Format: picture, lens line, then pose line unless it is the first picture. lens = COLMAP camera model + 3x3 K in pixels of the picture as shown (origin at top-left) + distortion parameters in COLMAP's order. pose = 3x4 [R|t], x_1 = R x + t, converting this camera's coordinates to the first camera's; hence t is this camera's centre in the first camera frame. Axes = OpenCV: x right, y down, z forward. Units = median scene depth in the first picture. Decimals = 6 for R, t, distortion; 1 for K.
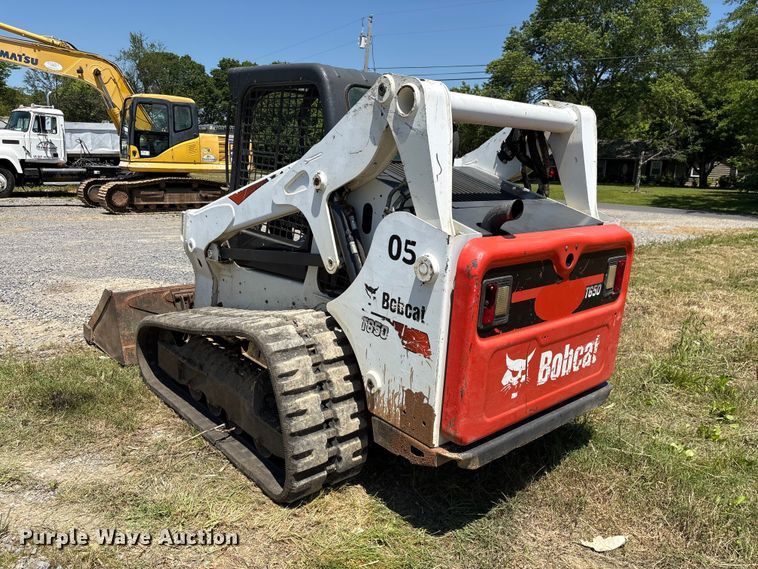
lens RADIAL K [[574.8, 0, 374.5], [0, 574.8, 281.4], [0, 0, 1]] dist [0.055644, -0.064009]
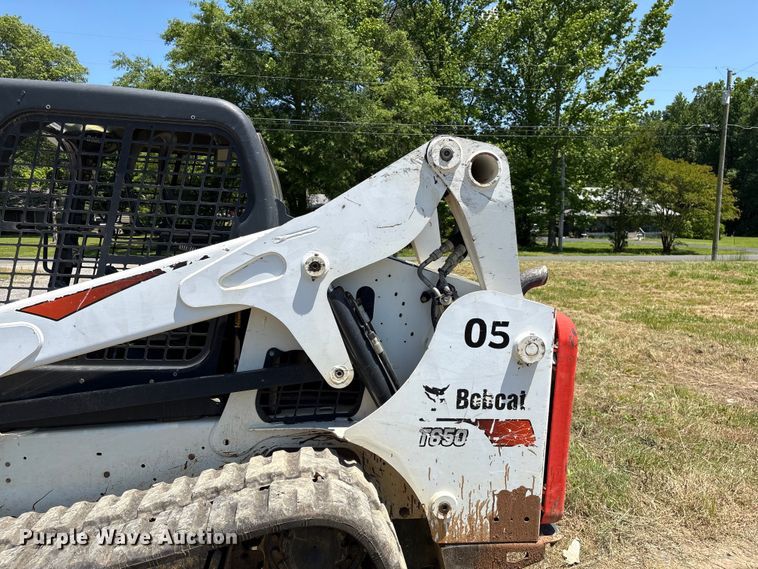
lens RADIAL K [[574.8, 0, 374.5], [0, 574.8, 281.4], [0, 0, 1]] dist [0.055644, -0.064009]
pose [[0.559930, -0.116978, 0.820241, -0.658023], [0.182774, 0.983034, 0.015425, -0.155705], [-0.808129, 0.141281, 0.571810, 0.550207]]
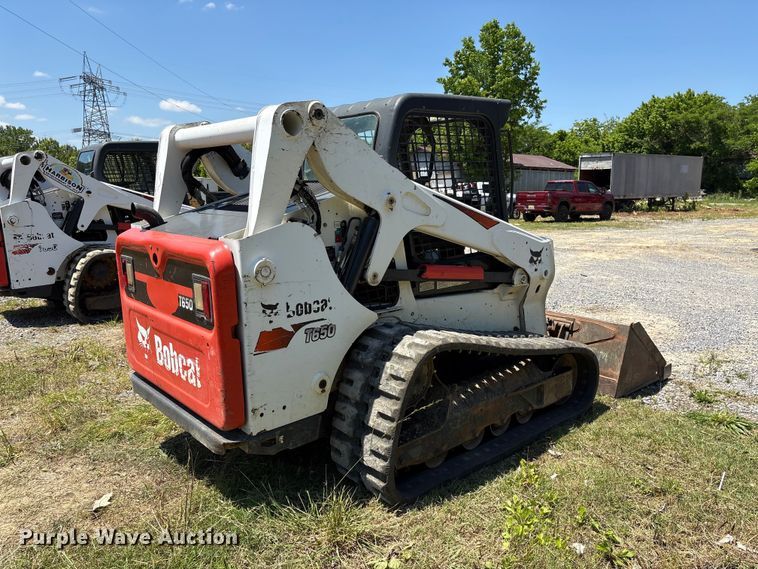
lens RADIAL K [[571.7, 0, 375.4], [0, 571.7, 283.4], [0, 0, 1]] dist [0.062482, -0.070170]
pose [[-0.009692, 0.126833, -0.991877, 1.366916], [-0.213321, 0.968827, 0.125970, -0.210373], [0.976934, 0.212809, 0.017666, 1.326686]]
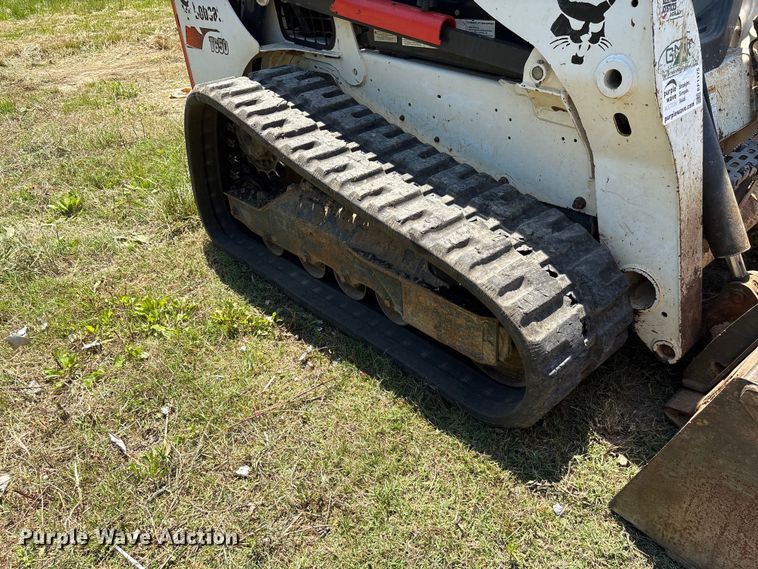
lens RADIAL K [[572.3, 0, 383.6], [0, 572.3, 280.9], [0, 0, 1]] dist [0.065620, -0.078636]
pose [[-0.999855, 0.016895, 0.002036, 0.095086], [0.013542, 0.717537, 0.696389, -0.374312], [0.010304, 0.696315, -0.717662, 2.264963]]
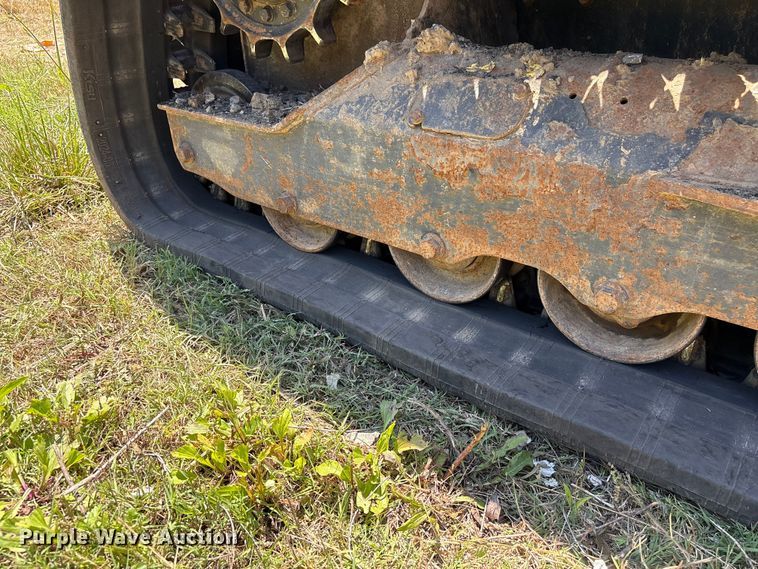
lens RADIAL K [[581.5, 0, 376.9], [0, 581.5, 278.4], [0, 0, 1]] dist [0.052663, -0.071598]
pose [[-0.982385, 0.063912, -0.175598, 0.298008], [-0.070565, 0.743239, 0.665294, 0.006969], [0.173032, 0.665966, -0.725637, 1.853236]]
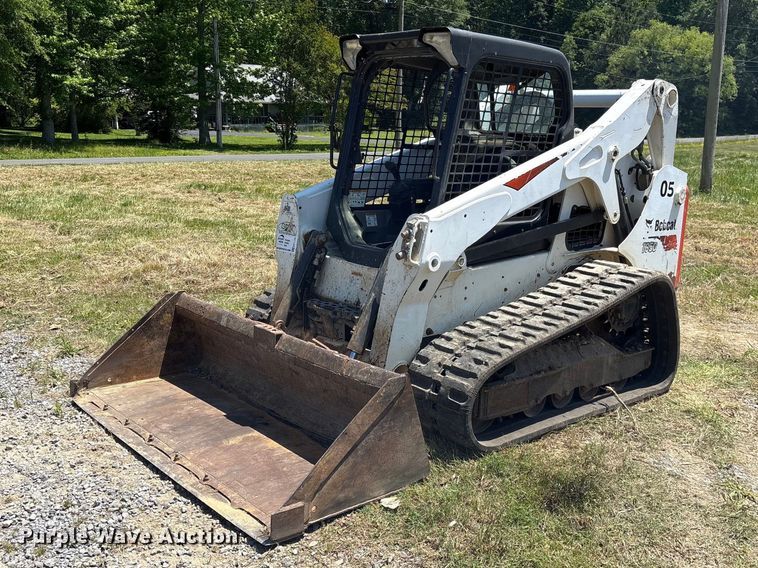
lens RADIAL K [[796.4, 0, 394.5], [0, 796.4, 275.2], [0, 0, 1]] dist [0.109627, -0.235321]
pose [[-0.001173, -0.233386, 0.972384, -1.908410], [0.188591, 0.954884, 0.229413, -0.421932], [-0.982055, 0.183652, 0.042894, 1.481005]]
